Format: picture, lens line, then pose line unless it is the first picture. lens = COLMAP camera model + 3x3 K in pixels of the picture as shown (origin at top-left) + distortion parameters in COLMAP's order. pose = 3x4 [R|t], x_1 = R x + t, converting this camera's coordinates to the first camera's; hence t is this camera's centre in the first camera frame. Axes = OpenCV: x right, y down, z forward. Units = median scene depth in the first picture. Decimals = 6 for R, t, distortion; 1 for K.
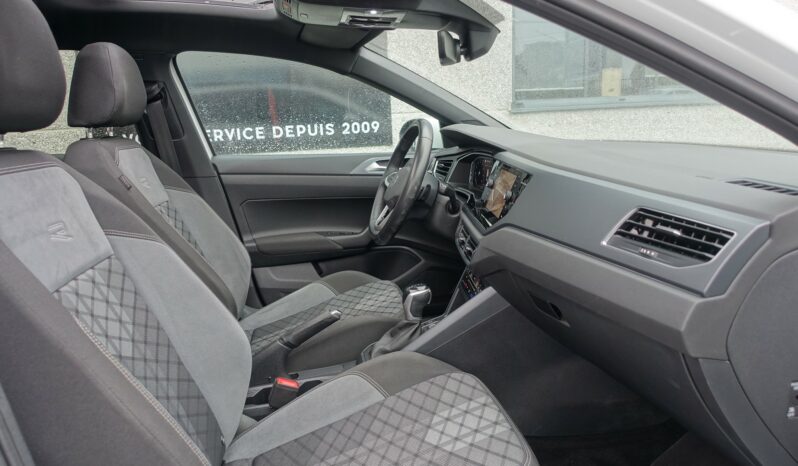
lens RADIAL K [[559.6, 0, 399.0], [0, 559.6, 233.0], [0, 0, 1]] dist [-0.004364, -0.002055]
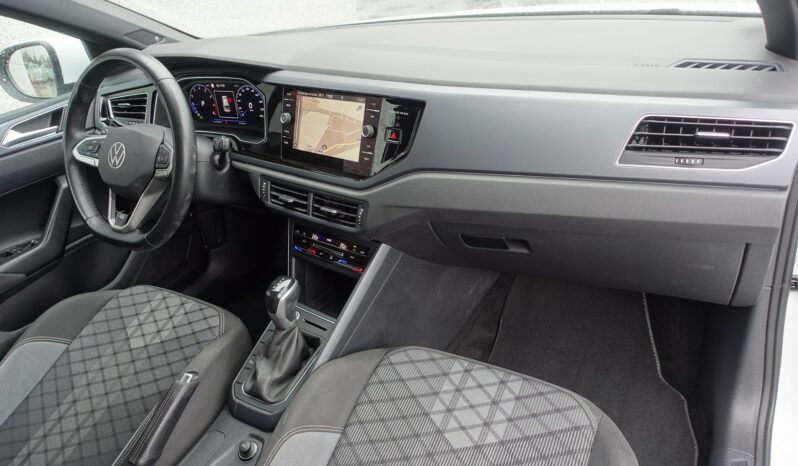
lens RADIAL K [[550.6, 0, 399.0], [0, 550.6, 233.0], [0, 0, 1]] dist [-0.000650, -0.000325]
pose [[0.643077, -0.430143, 0.633585, -0.396187], [0.265373, 0.901255, 0.342516, -0.230771], [-0.718352, -0.052128, 0.693724, 0.504159]]
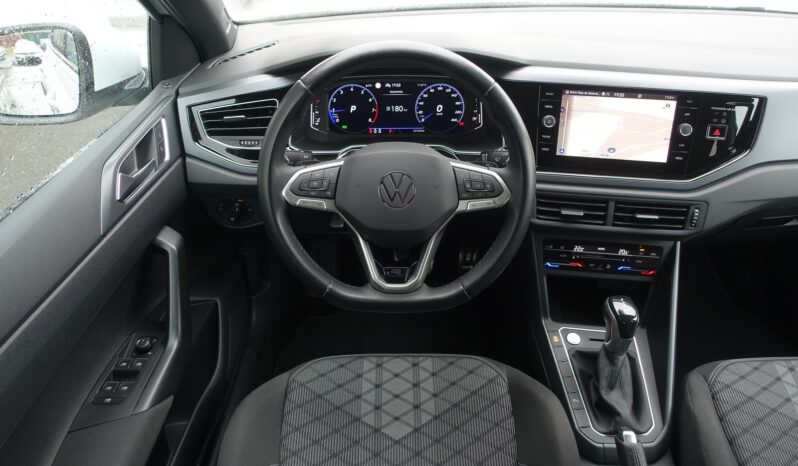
lens RADIAL K [[559.6, 0, 399.0], [0, 559.6, 233.0], [0, 0, 1]] dist [-0.004364, -0.002055]
pose [[0.152164, -0.530723, 0.833774, -0.689225], [0.189677, 0.843598, 0.502360, -0.484240], [-0.969984, 0.081707, 0.229031, 1.439926]]
